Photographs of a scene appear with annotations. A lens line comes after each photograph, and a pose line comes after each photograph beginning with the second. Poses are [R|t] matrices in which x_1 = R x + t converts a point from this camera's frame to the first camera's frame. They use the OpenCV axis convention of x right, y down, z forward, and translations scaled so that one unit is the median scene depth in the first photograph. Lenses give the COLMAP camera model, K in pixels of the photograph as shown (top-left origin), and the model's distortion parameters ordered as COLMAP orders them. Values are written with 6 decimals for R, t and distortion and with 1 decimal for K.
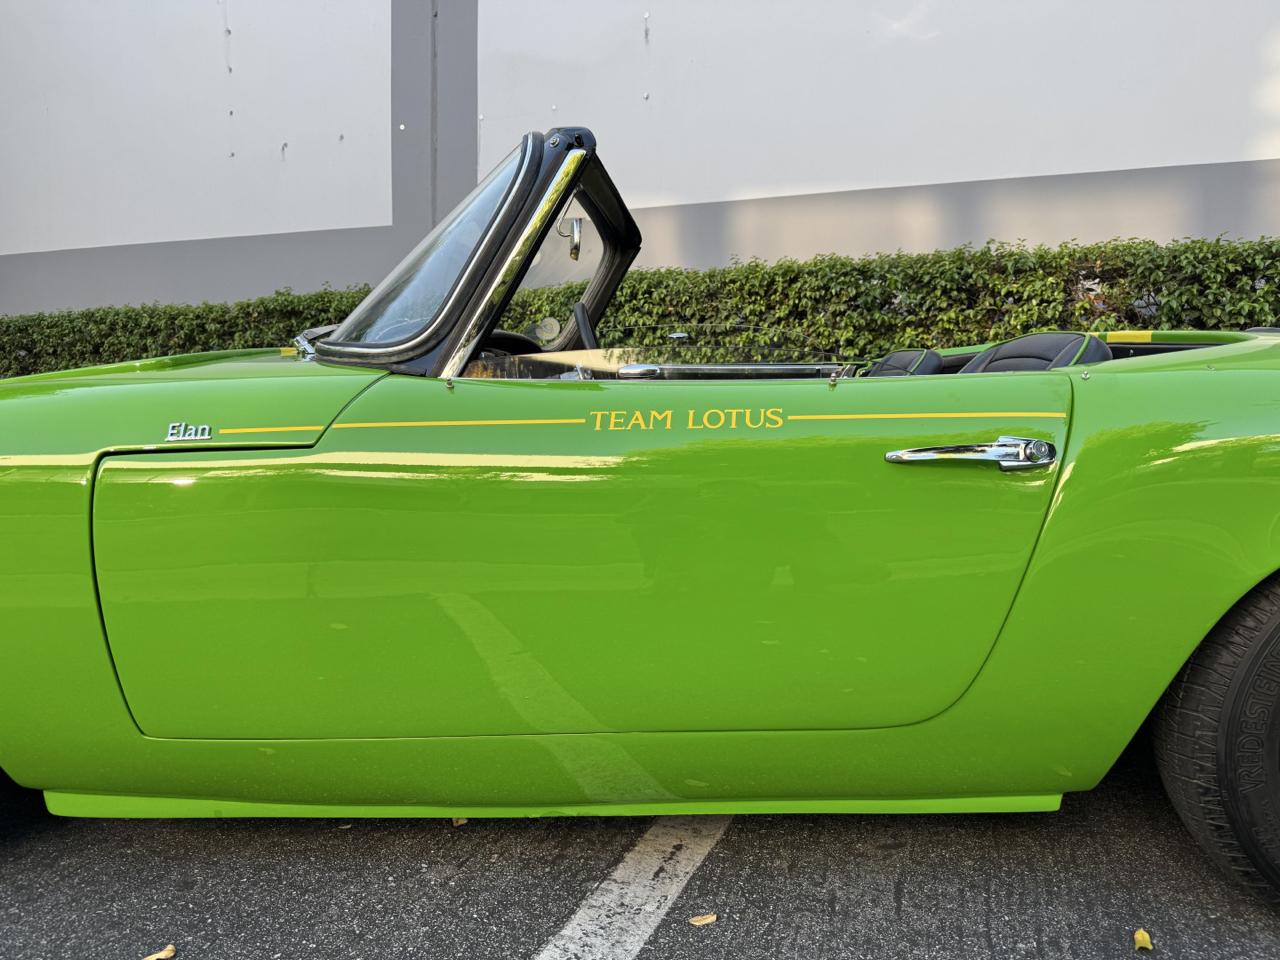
lens RADIAL K [[907.5, 0, 640.0], [0, 907.5, 480.0], [0, 0, 1]] dist [0.069852, -0.100063]
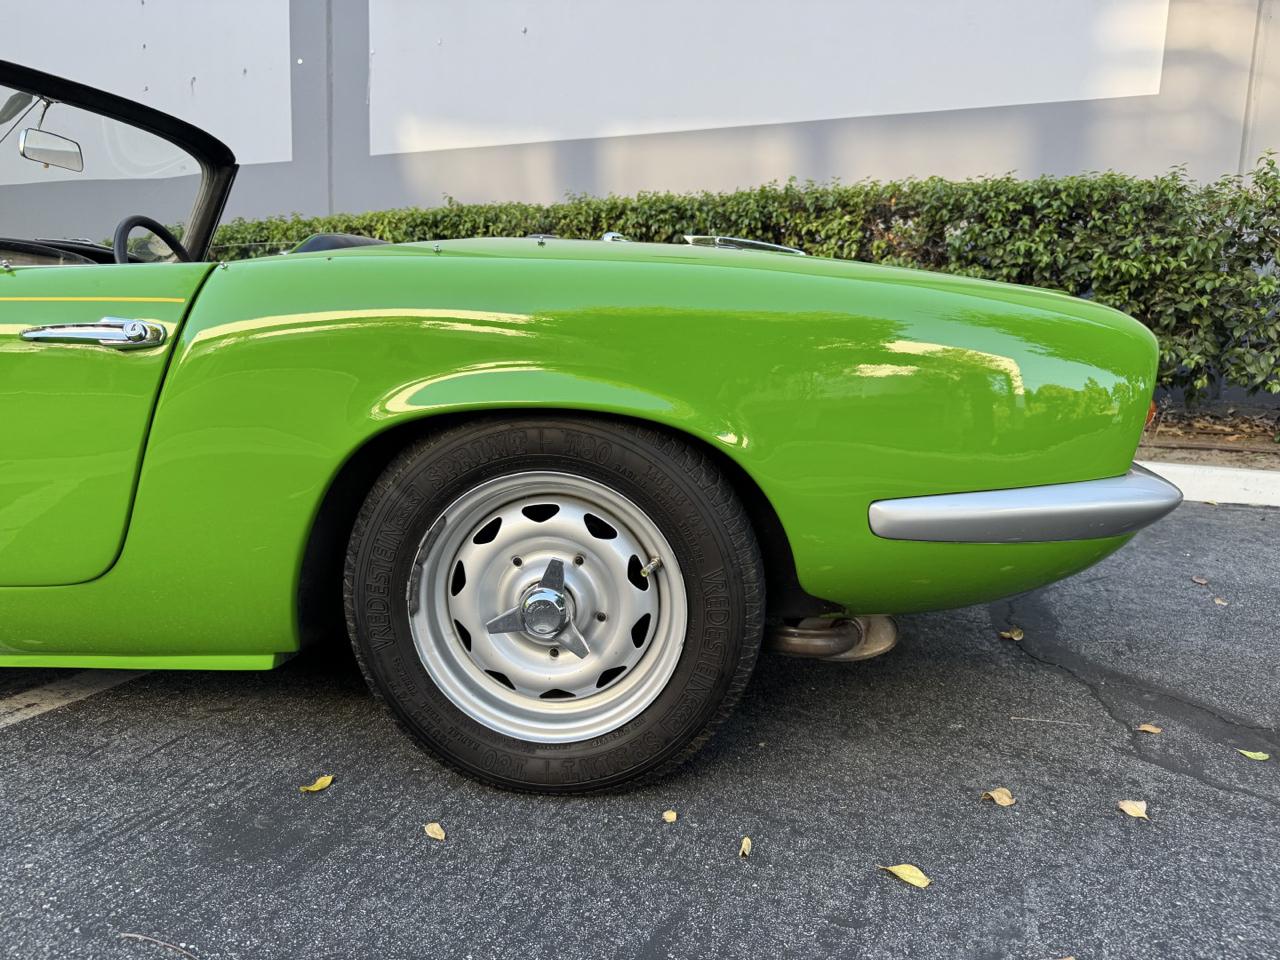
lens RADIAL K [[896.9, 0, 640.0], [0, 896.9, 480.0], [0, 0, 1]] dist [0.176551, -0.384682]
pose [[0.999445, 0.021104, -0.025782, 0.255528], [-0.019674, 0.998319, 0.054525, 0.018088], [0.026890, -0.053987, 0.998180, -0.019641]]
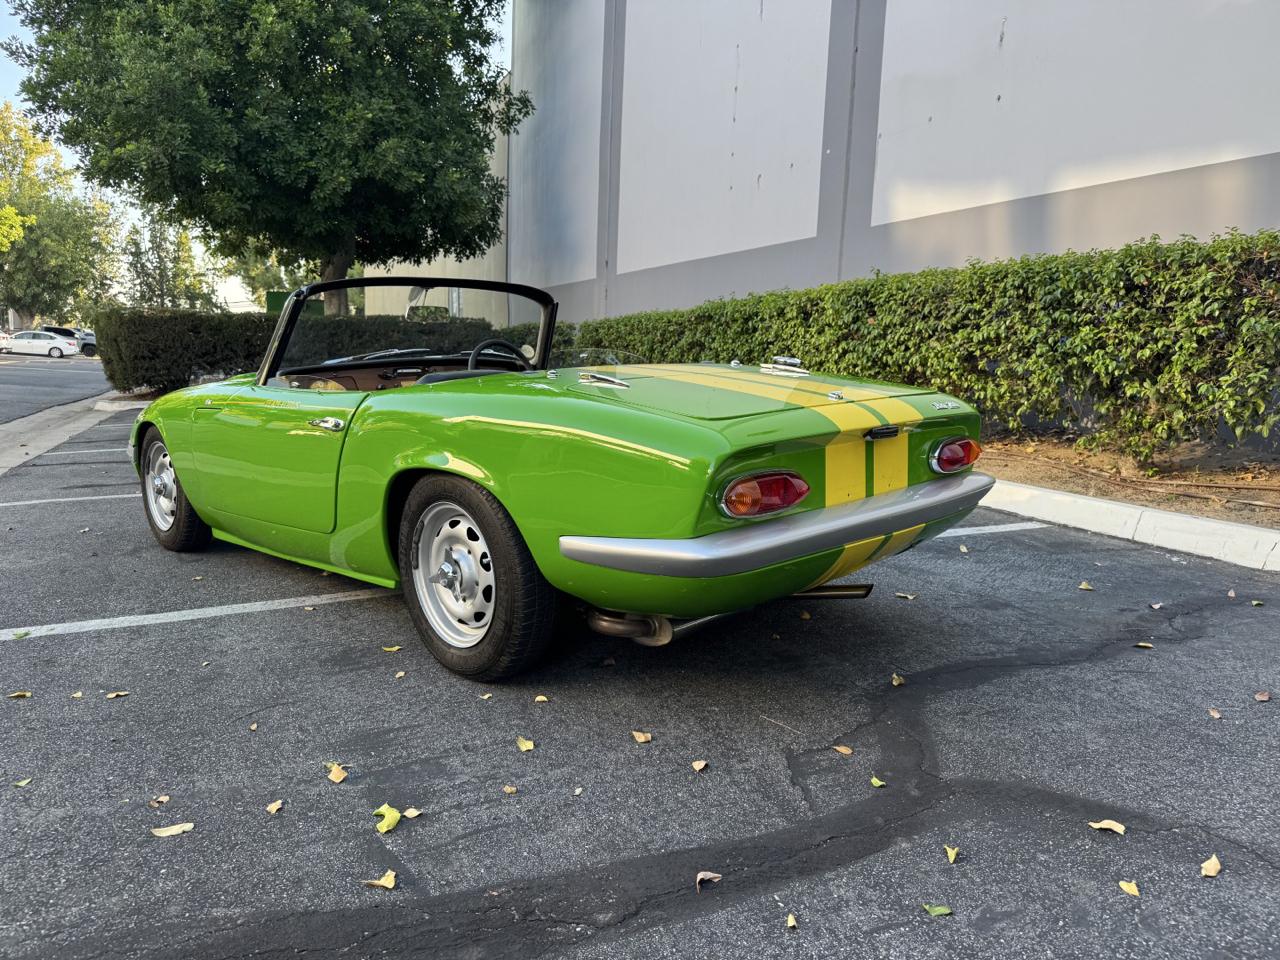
lens RADIAL K [[907.5, 0, 640.0], [0, 907.5, 480.0], [0, 0, 1]] dist [0.069852, -0.100063]
pose [[0.747706, 0.095840, -0.657077, 0.652827], [-0.077093, 0.995367, 0.057456, -0.021200], [0.659539, 0.007696, 0.751631, -0.076317]]
